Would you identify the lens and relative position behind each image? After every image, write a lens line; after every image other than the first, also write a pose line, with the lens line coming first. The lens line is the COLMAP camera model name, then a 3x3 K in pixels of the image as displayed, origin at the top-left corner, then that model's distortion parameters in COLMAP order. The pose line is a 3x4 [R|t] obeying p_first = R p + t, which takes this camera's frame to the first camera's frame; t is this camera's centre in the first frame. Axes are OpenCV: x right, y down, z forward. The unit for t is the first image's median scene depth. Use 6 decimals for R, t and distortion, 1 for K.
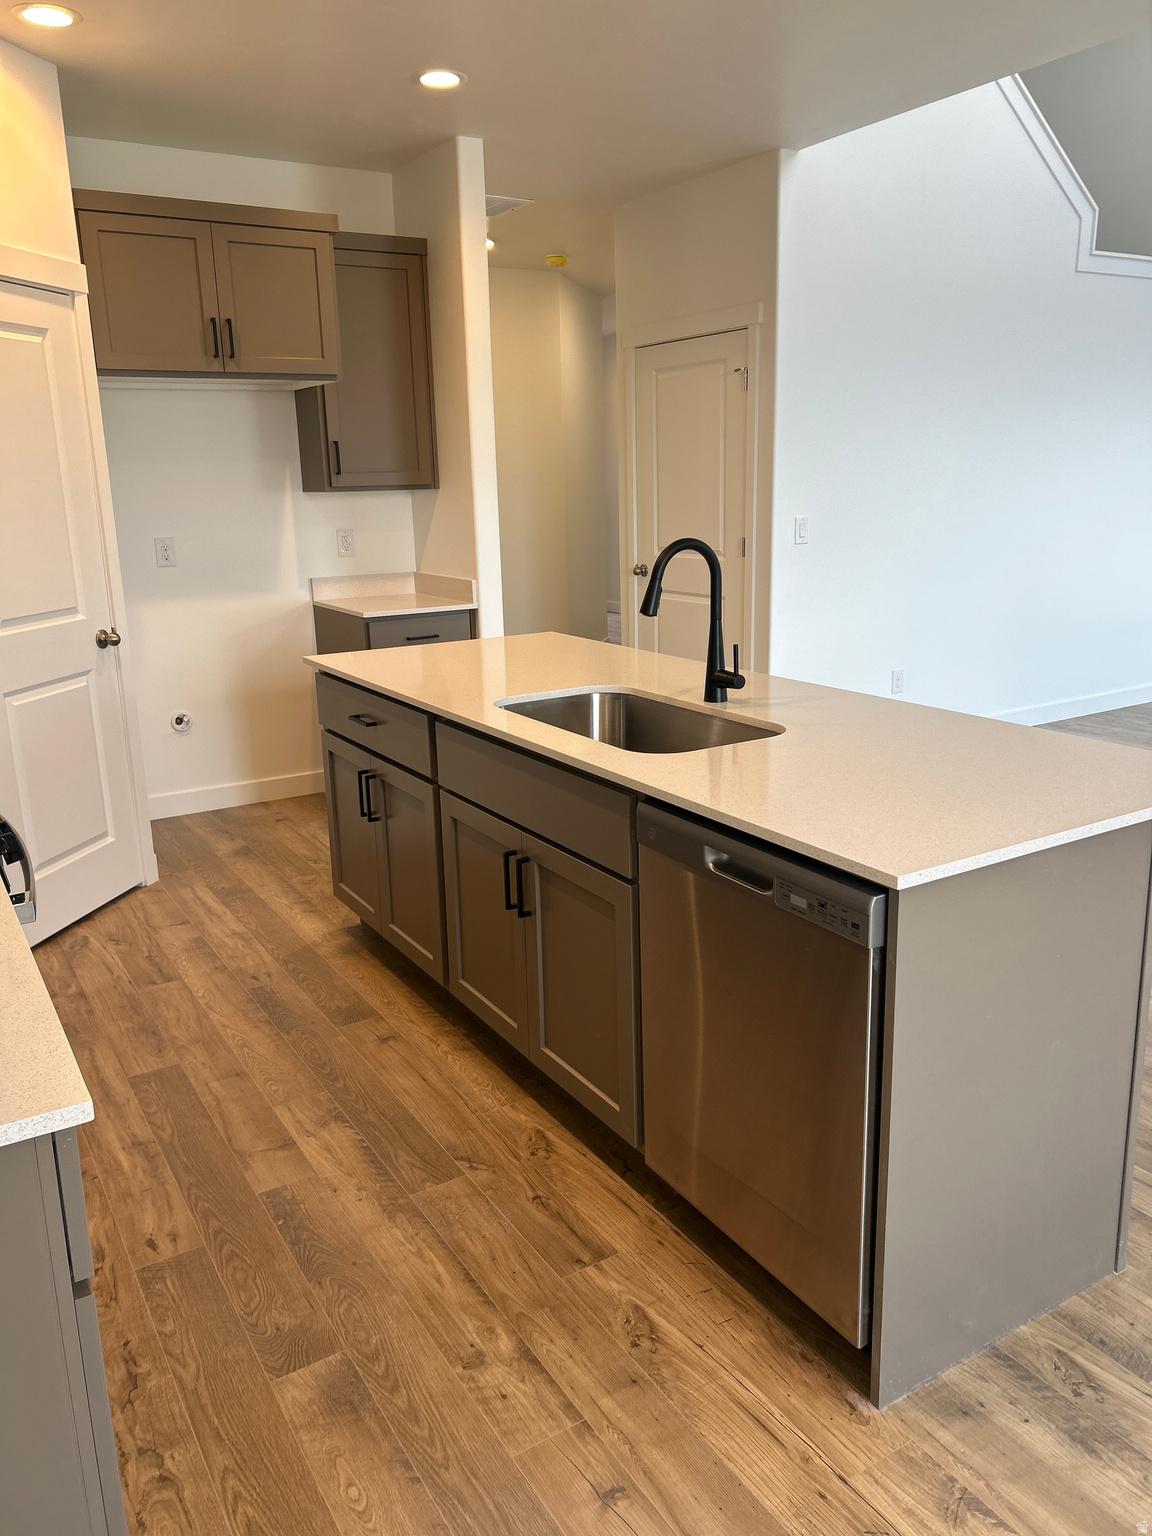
lens RADIAL K [[1165.6, 0, 583.4], [0, 1165.6, 751.0], [0, 0, 1]] dist [0.044110, -0.043058]
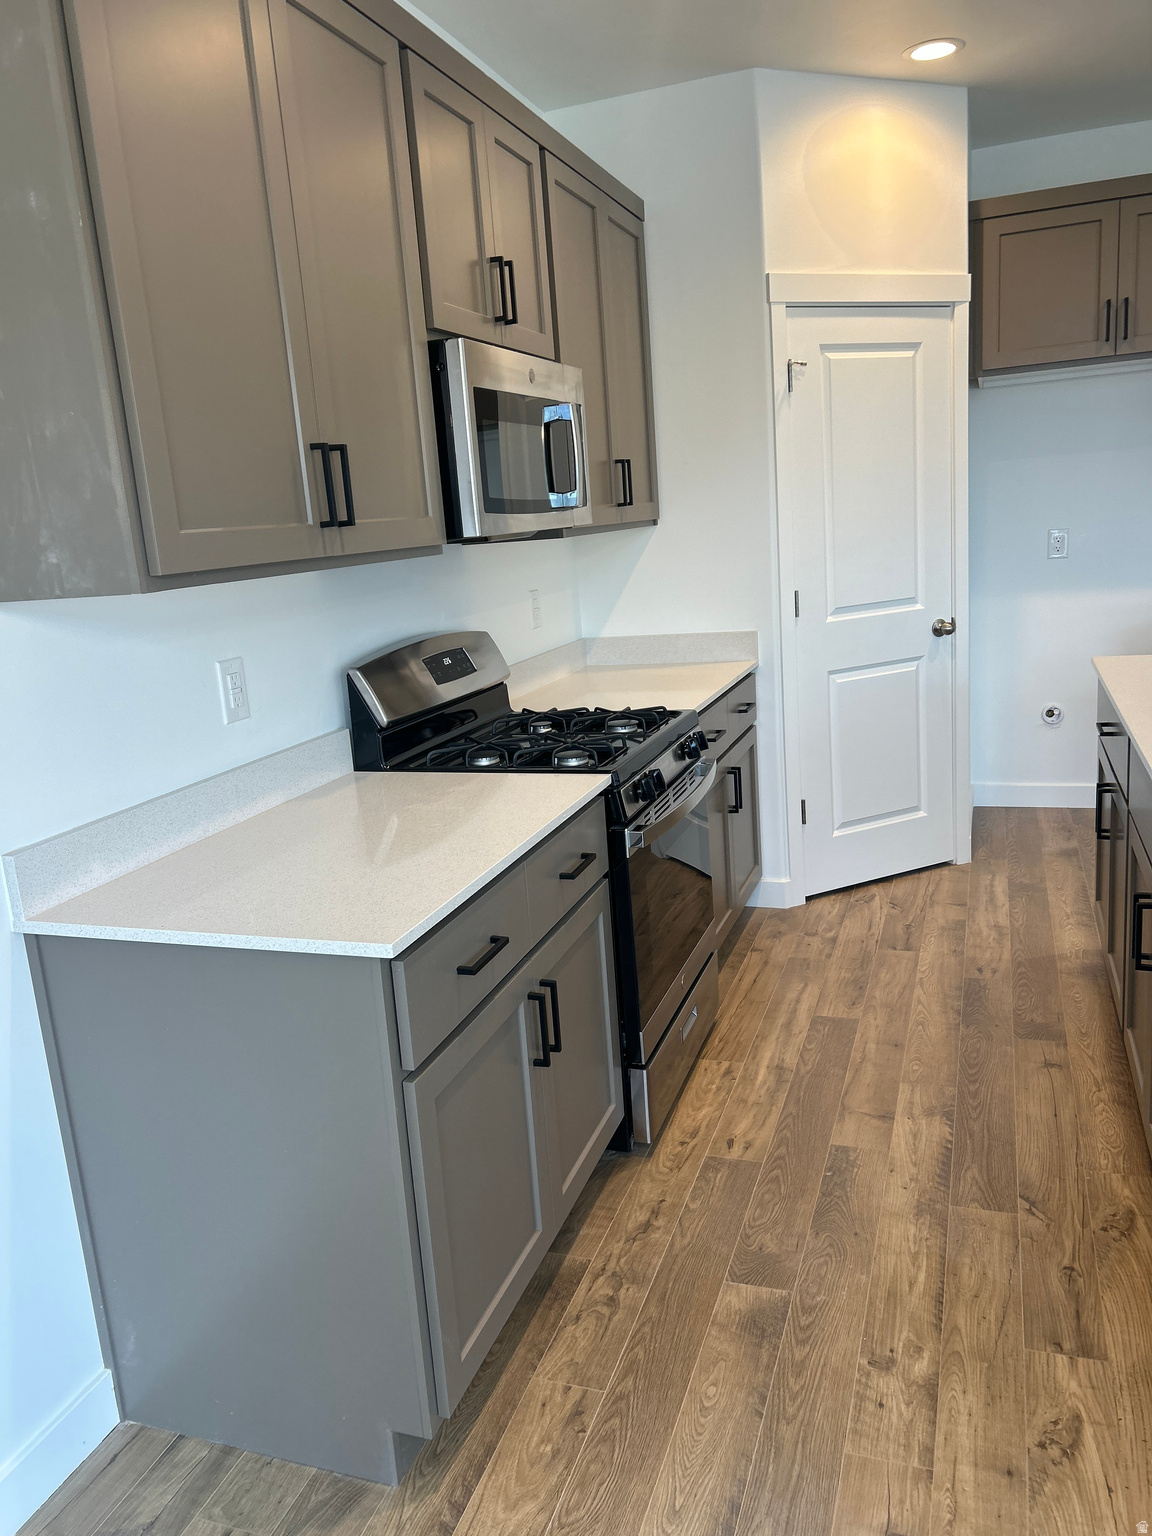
lens RADIAL K [[1164.0, 0, 565.6], [0, 1164.0, 768.6], [0, 0, 1]] dist [0.041731, -0.040254]
pose [[0.624308, 0.144652, -0.767669, 0.349540], [-0.121981, 0.988703, 0.087100, -0.032230], [0.771596, 0.039264, 0.634900, 0.103900]]
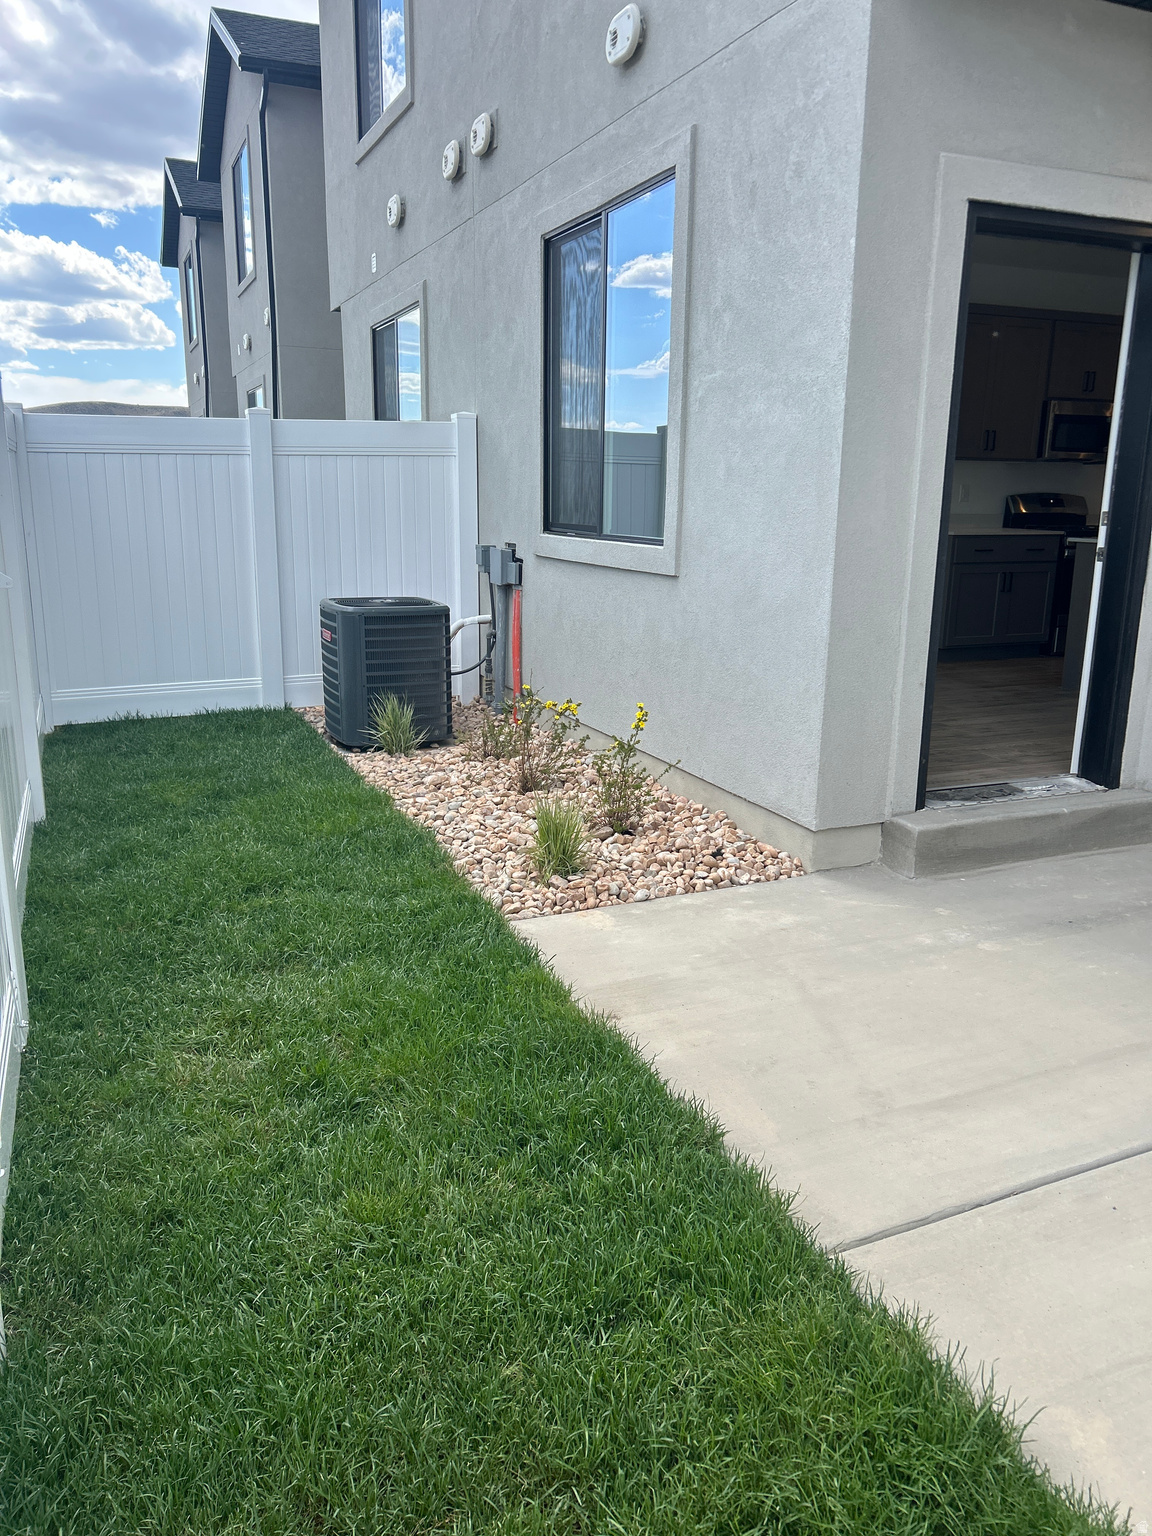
lens RADIAL K [[1169.4, 0, 597.5], [0, 1169.4, 768.6], [0, 0, 1]] dist [0.090876, -0.083631]
pose [[-0.135718, 0.250616, -0.958526, 3.254046], [-0.242510, 0.929644, 0.277401, 0.068996], [0.960609, 0.270100, -0.065393, -0.120333]]
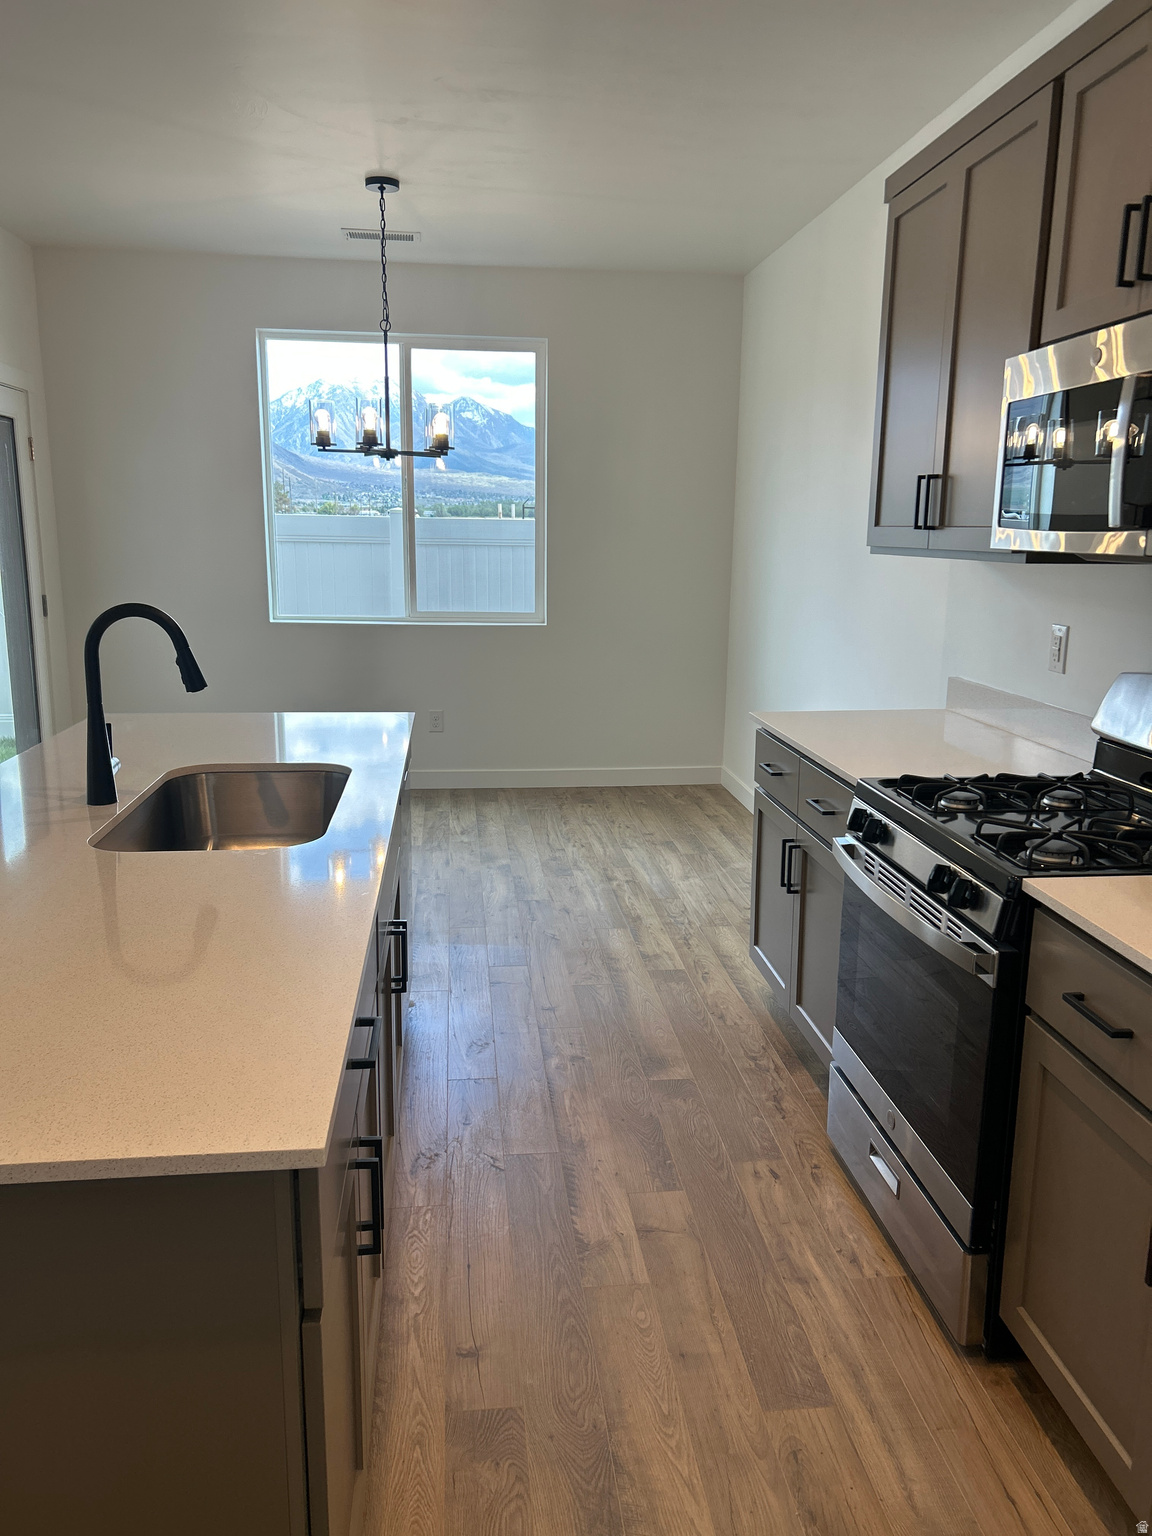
lens RADIAL K [[1156.0, 0, 585.1], [0, 1156.0, 776.5], [0, 0, 1]] dist [0.094921, -0.109140]
pose [[-0.904143, -0.078492, 0.419957, -0.608170], [0.107586, 0.909469, 0.401610, -0.400573], [-0.413461, 0.408295, -0.813846, 1.731938]]
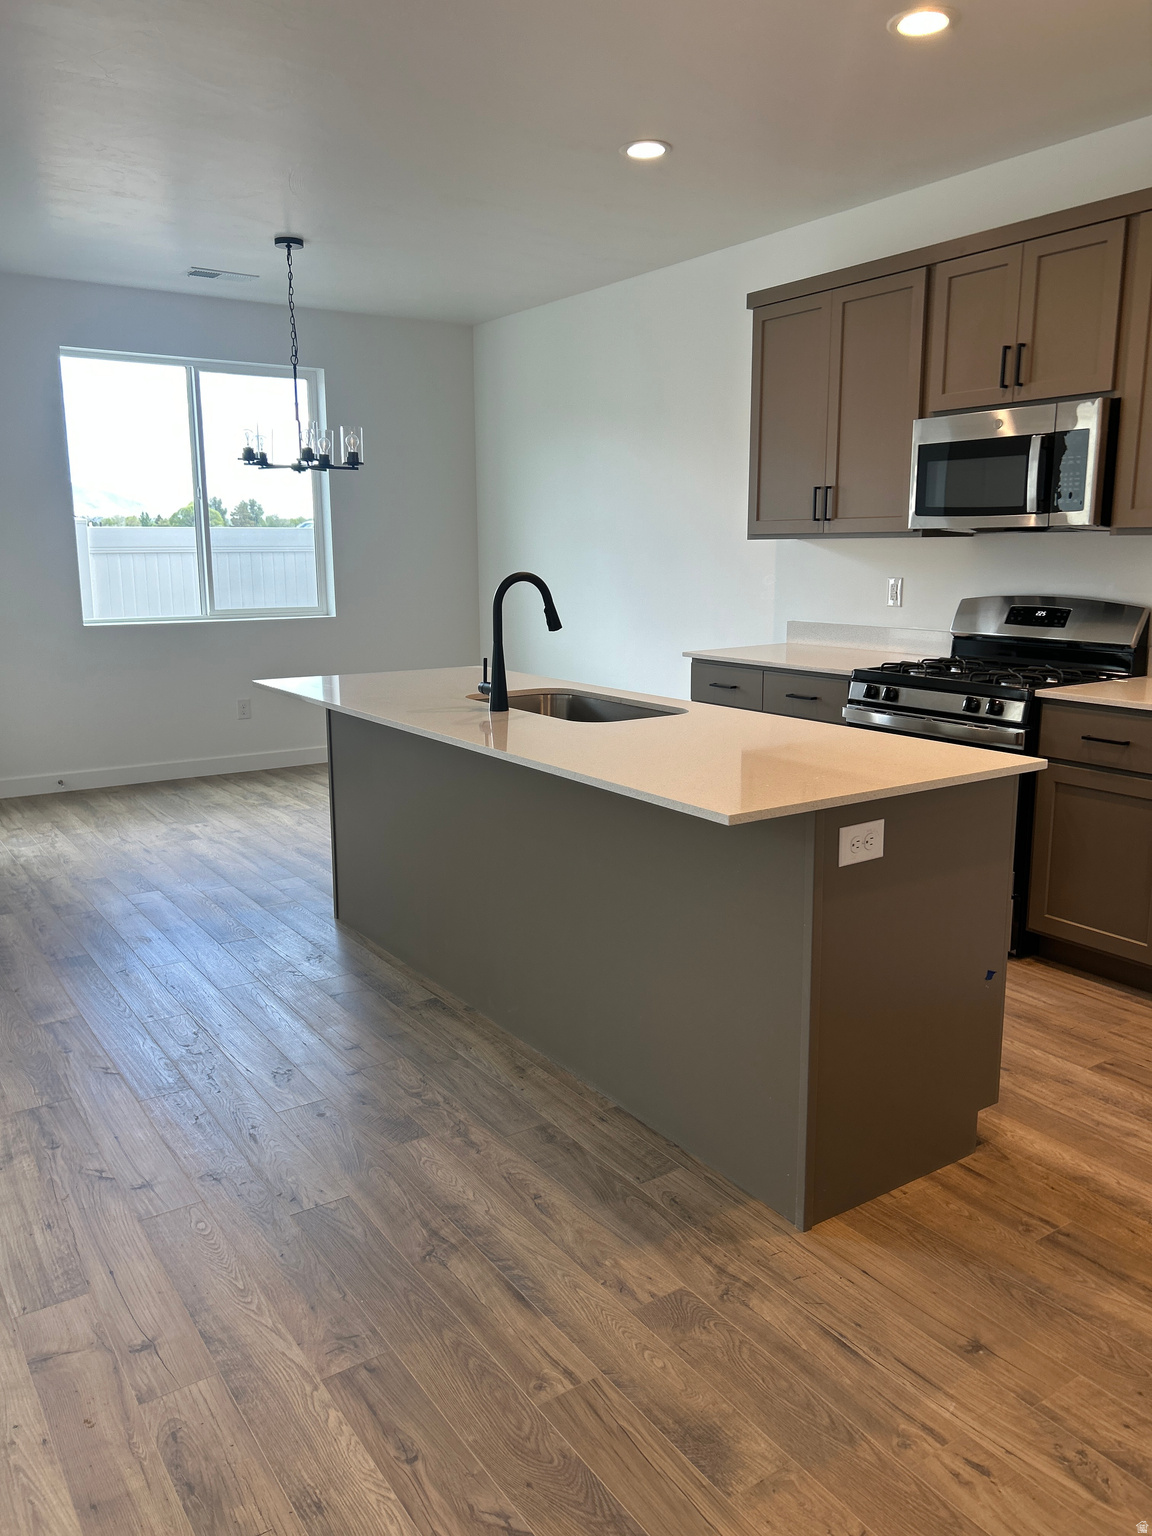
lens RADIAL K [[1156.1, 0, 573.0], [0, 1156.1, 772.8], [0, 0, 1]] dist [0.056234, -0.059377]
pose [[-0.998770, 0.036746, -0.033302, 0.091928], [0.019355, 0.907109, 0.420450, -0.545097], [0.045659, 0.419288, -0.906704, 2.387240]]
